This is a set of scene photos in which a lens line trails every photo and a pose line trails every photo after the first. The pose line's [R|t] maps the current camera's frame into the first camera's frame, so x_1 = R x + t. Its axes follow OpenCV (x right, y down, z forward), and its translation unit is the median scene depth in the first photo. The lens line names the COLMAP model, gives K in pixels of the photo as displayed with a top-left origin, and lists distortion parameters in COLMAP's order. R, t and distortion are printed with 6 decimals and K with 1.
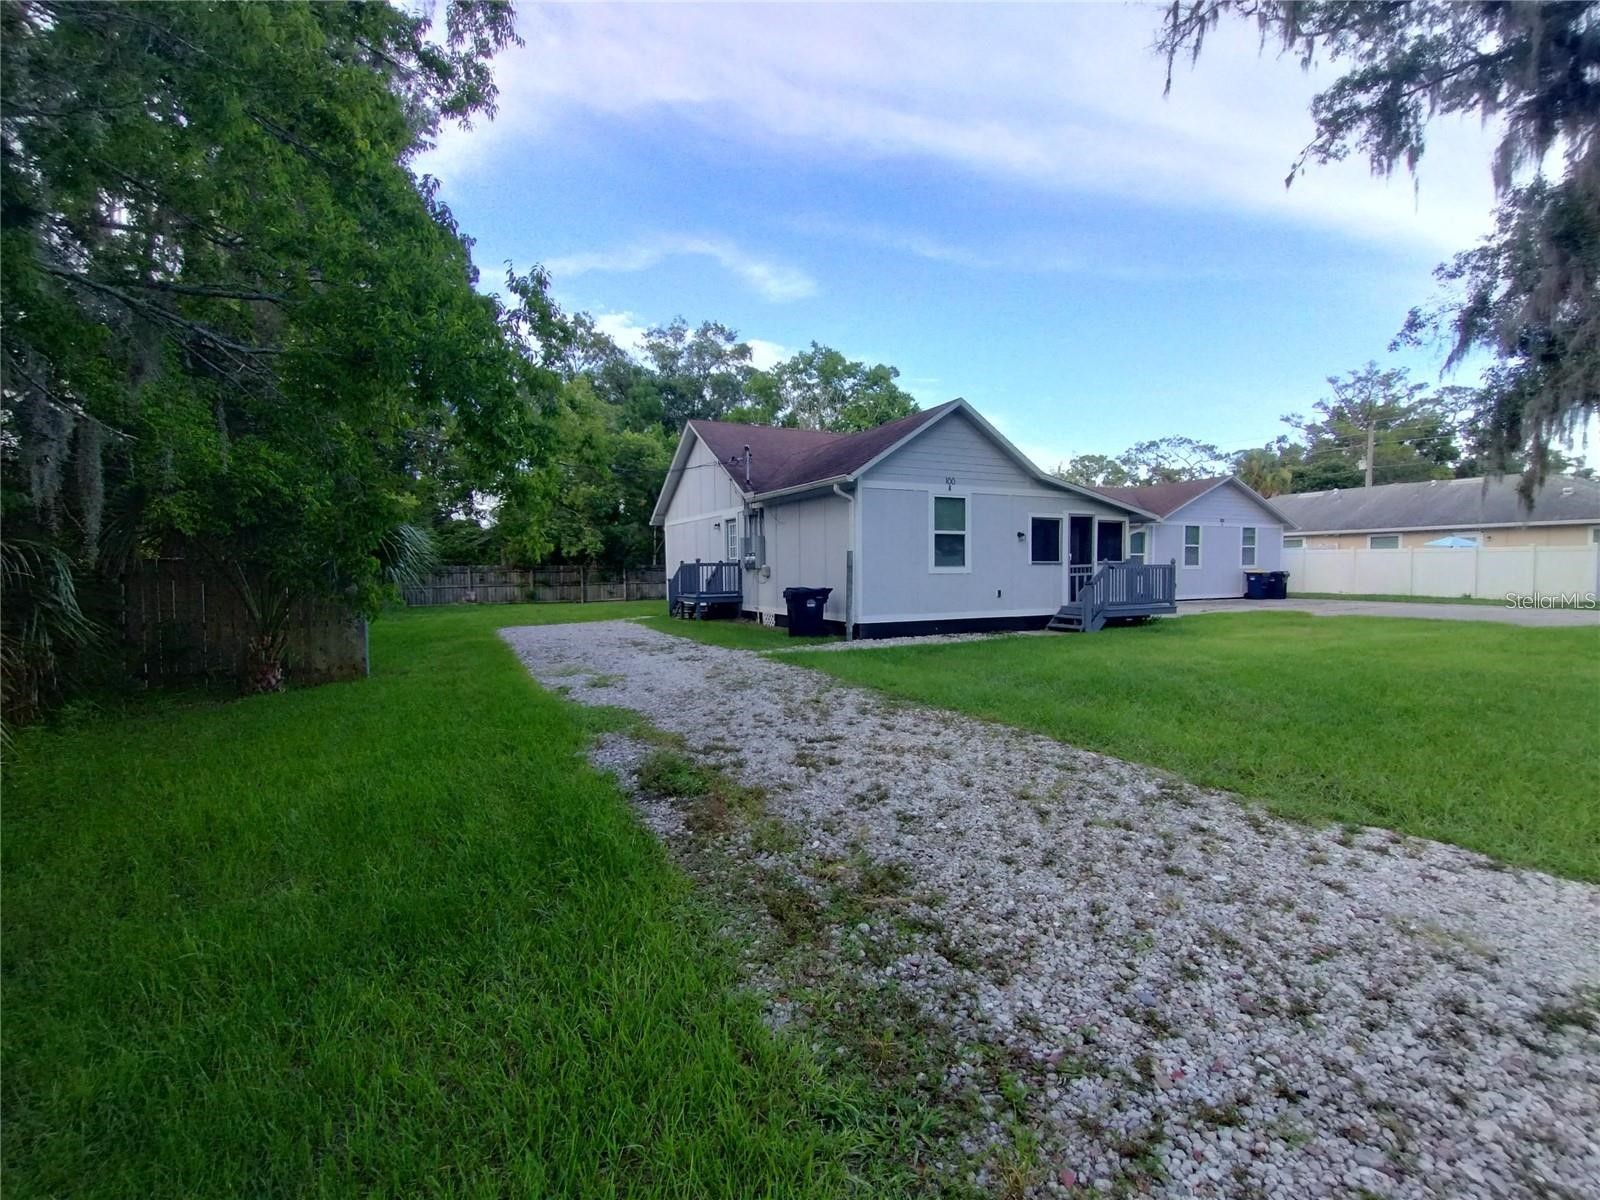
lens RADIAL K [[737.7, 0, 798.1], [0, 737.7, 595.4], [0, 0, 1]] dist [0.000708, 0.000043]
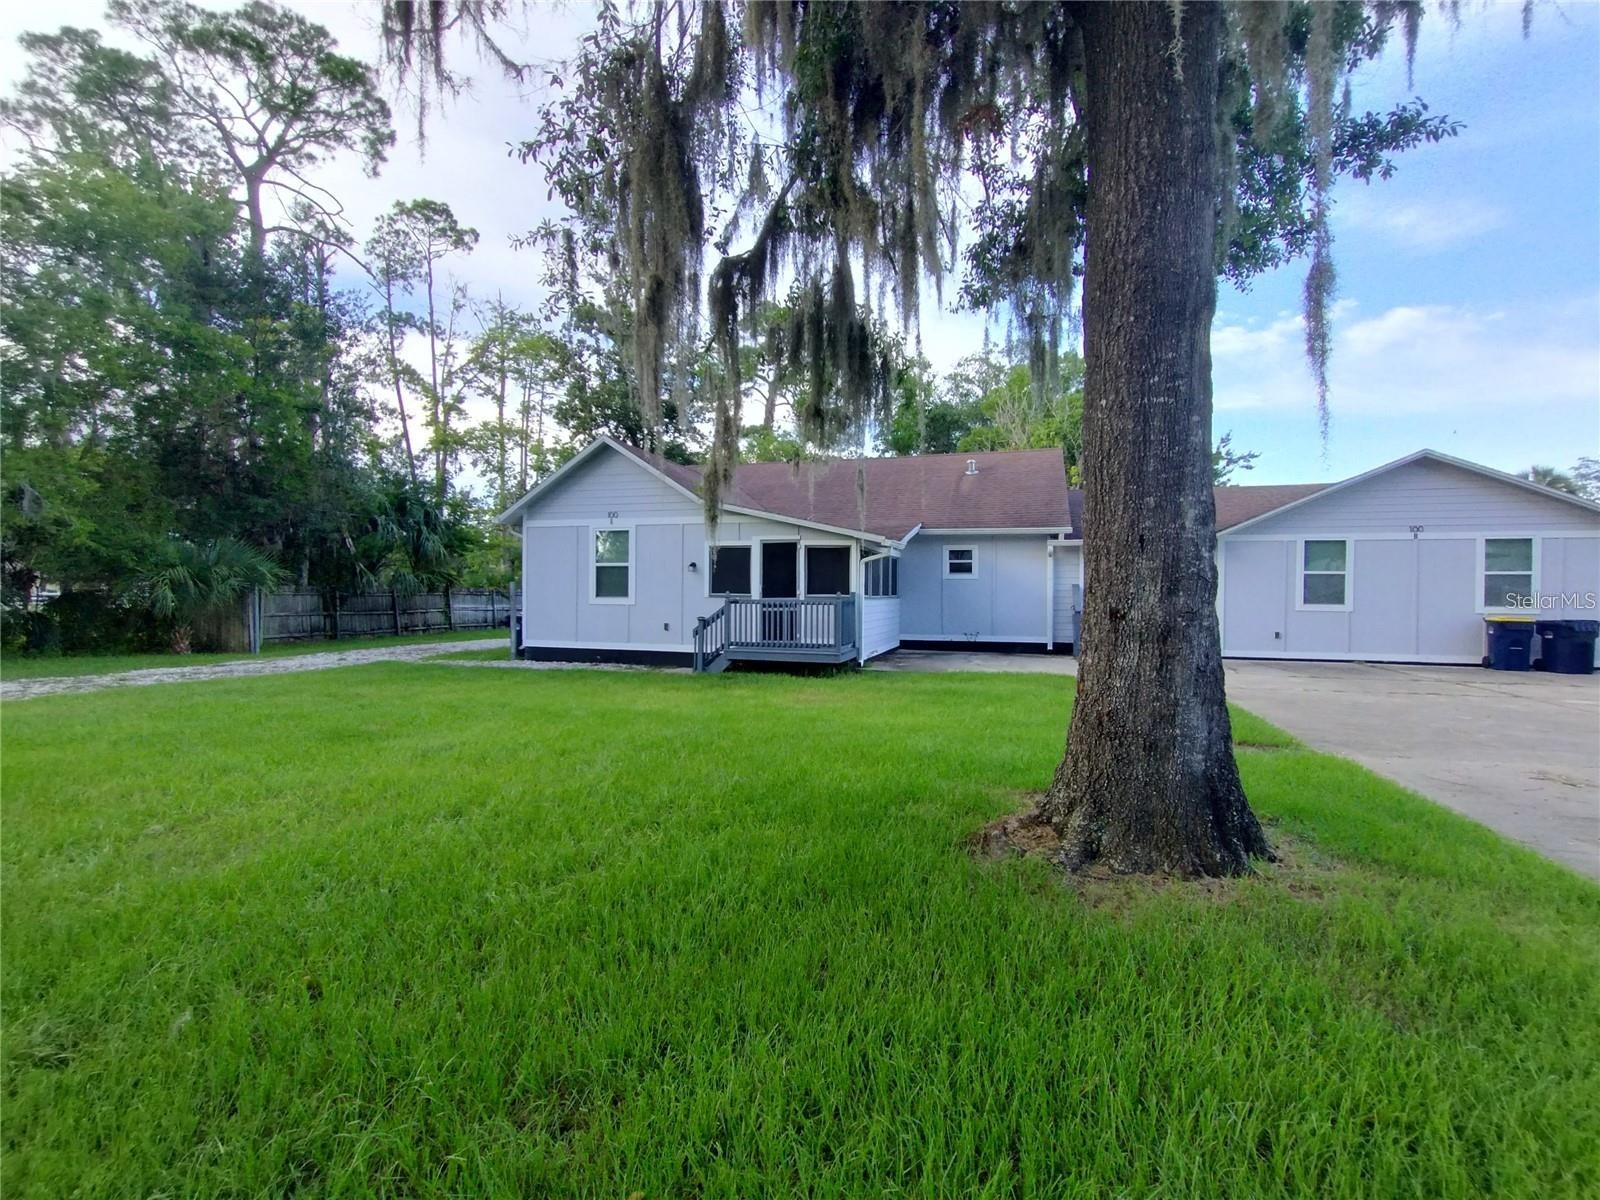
lens RADIAL K [[737.7, 0, 799.5], [0, 737.7, 601.7], [0, 0, 1]] dist [0.000708, 0.000043]
pose [[0.721356, 0.011944, -0.692461, 1.094022], [-0.040147, 0.998891, -0.024592, -0.018695], [0.691400, 0.045539, 0.721036, 0.434968]]
